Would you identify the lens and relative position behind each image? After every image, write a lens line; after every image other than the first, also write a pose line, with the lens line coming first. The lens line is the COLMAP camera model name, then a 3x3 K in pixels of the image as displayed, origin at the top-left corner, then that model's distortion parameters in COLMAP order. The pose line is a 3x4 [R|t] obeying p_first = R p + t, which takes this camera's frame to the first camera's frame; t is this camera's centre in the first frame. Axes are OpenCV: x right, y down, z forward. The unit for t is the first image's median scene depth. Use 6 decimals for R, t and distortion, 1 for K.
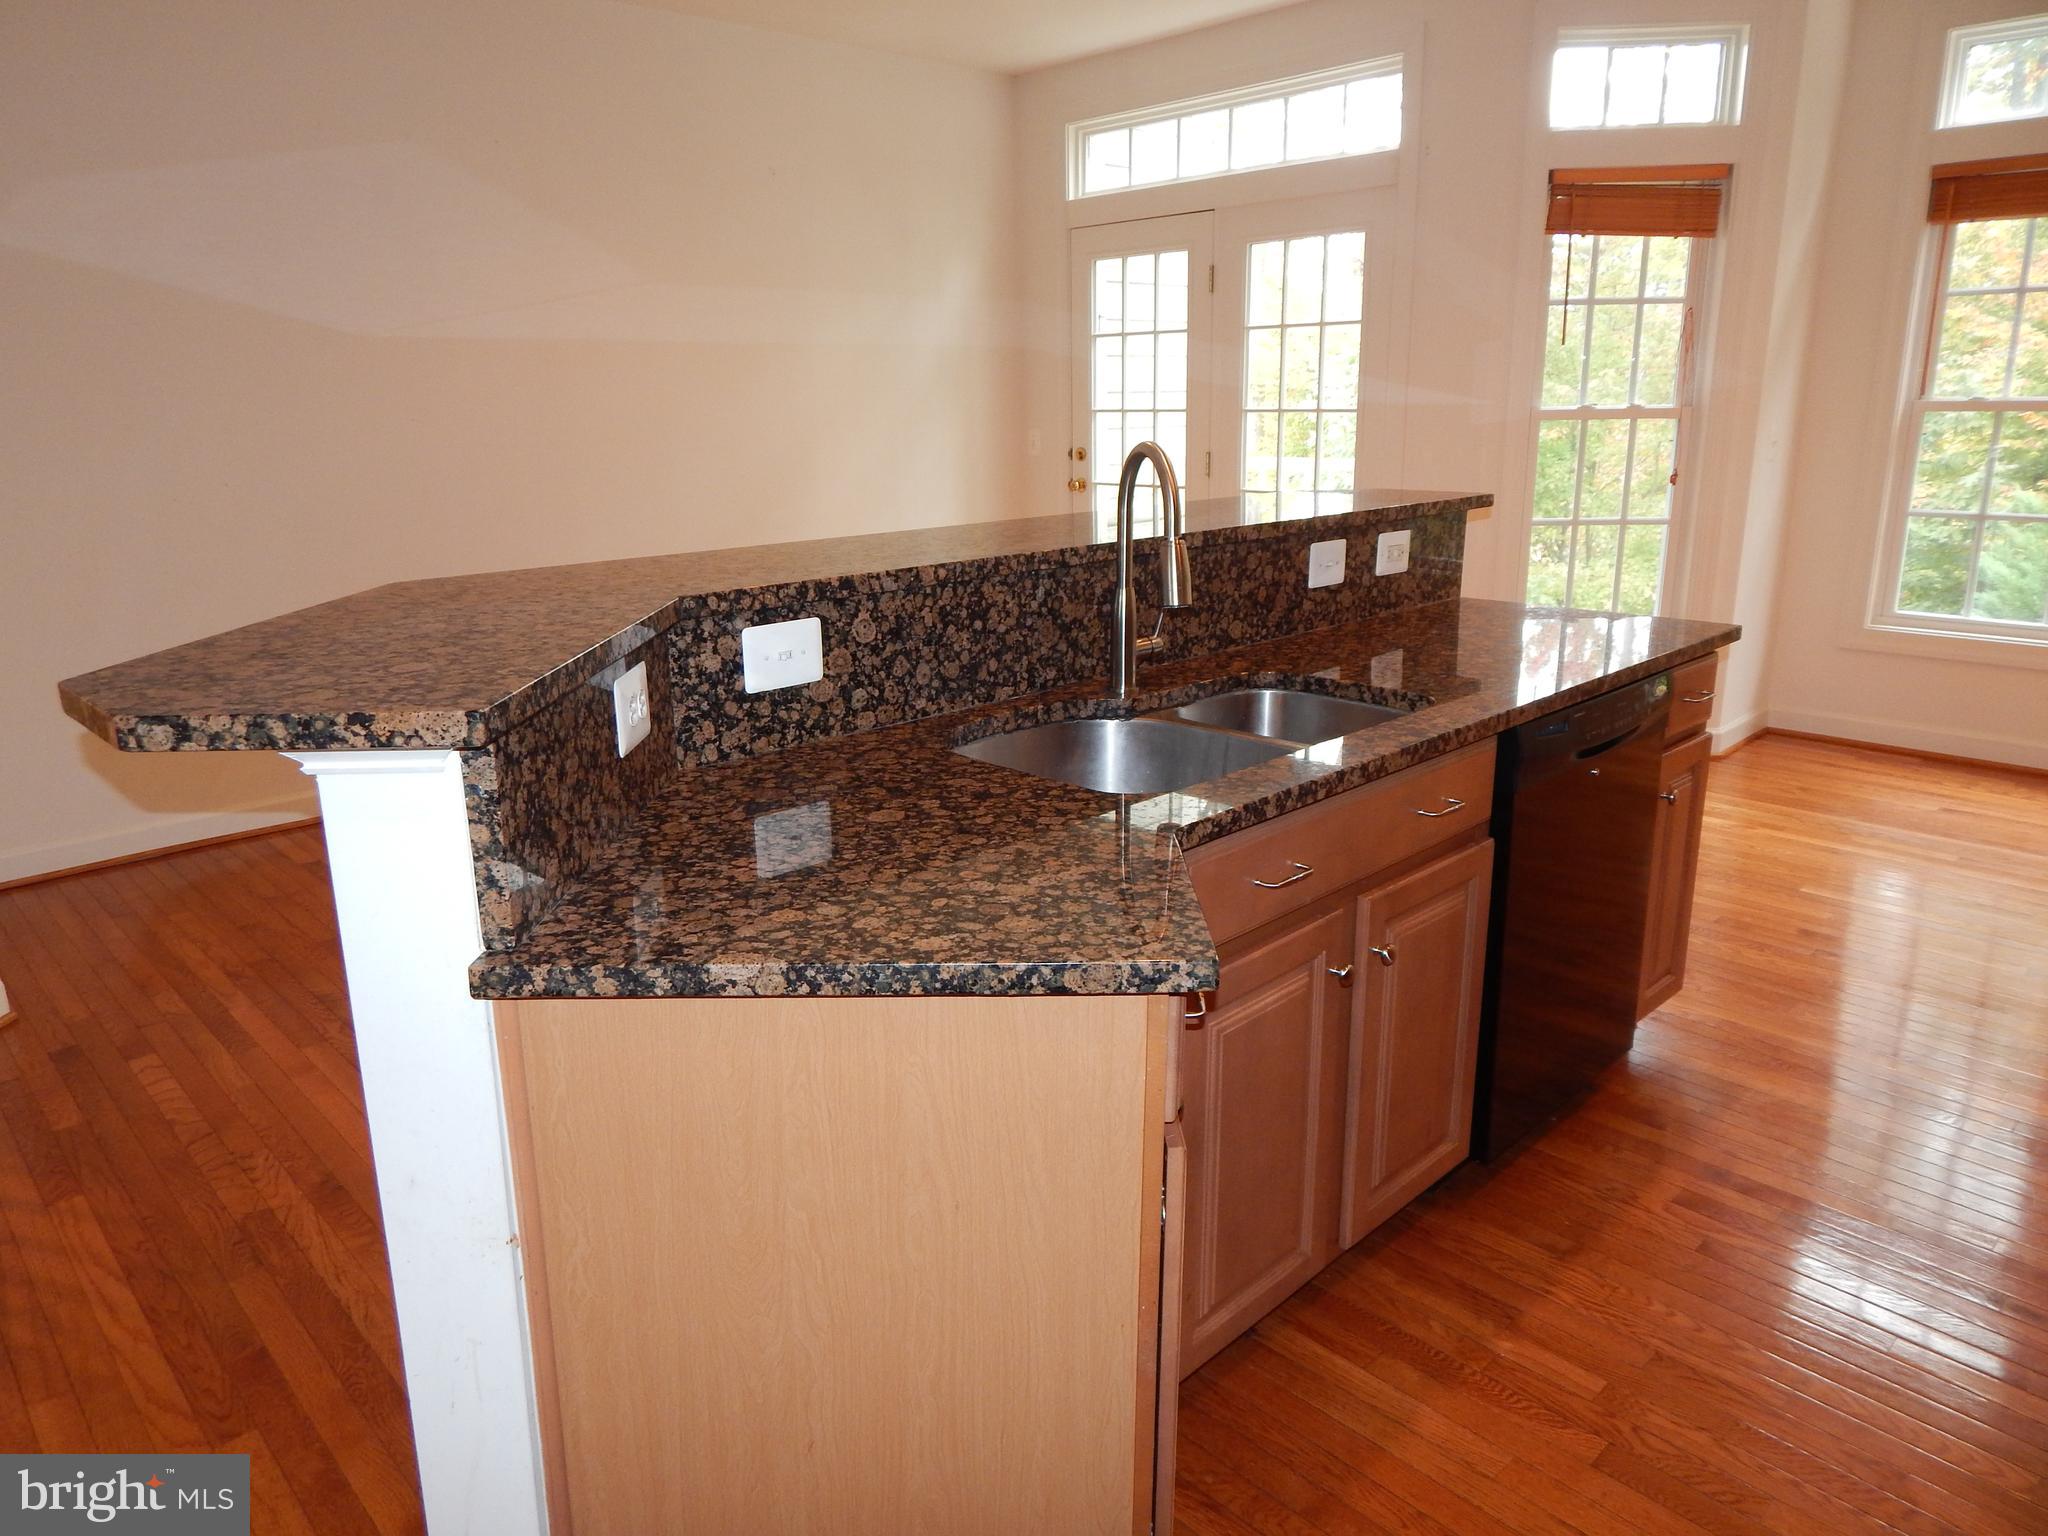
lens RADIAL K [[1369.8, 0, 1014.8], [0, 1369.8, 777.4], [0, 0, 1]] dist [0.011030, -0.005224]
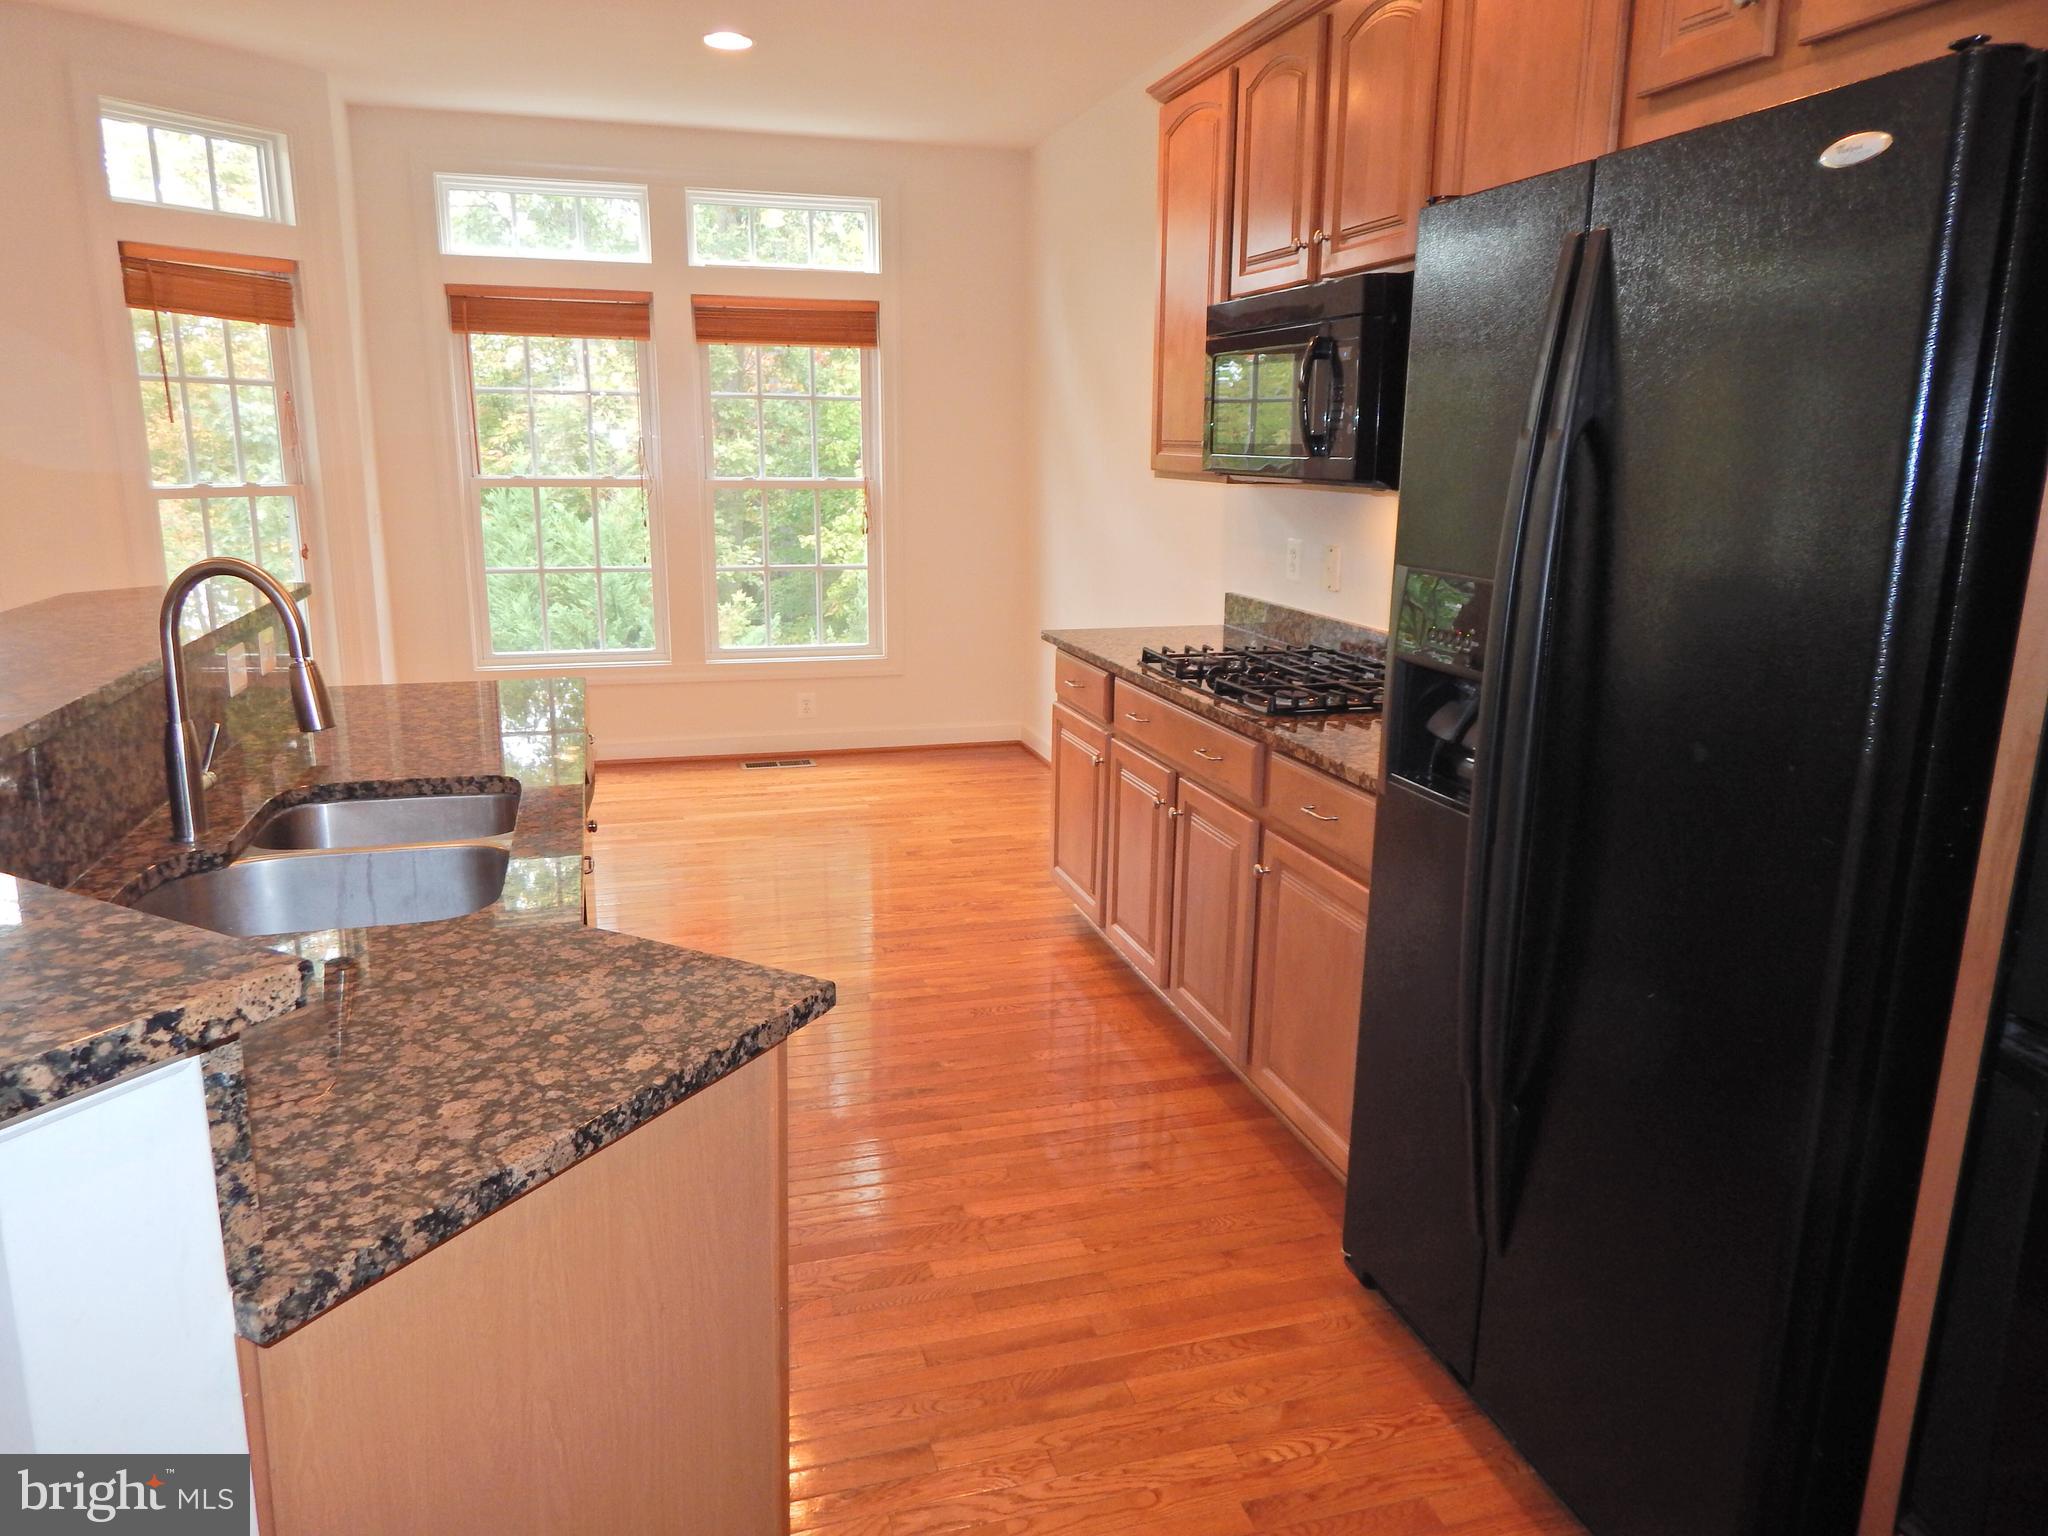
lens RADIAL K [[1369.8, 0, 1020.0], [0, 1369.8, 753.5], [0, 0, 1]] dist [0.011030, -0.005224]
pose [[0.469797, -0.177859, 0.864672, -0.314509], [0.225588, 0.971160, 0.077196, -0.048446], [-0.853464, 0.158793, 0.496370, 0.082968]]
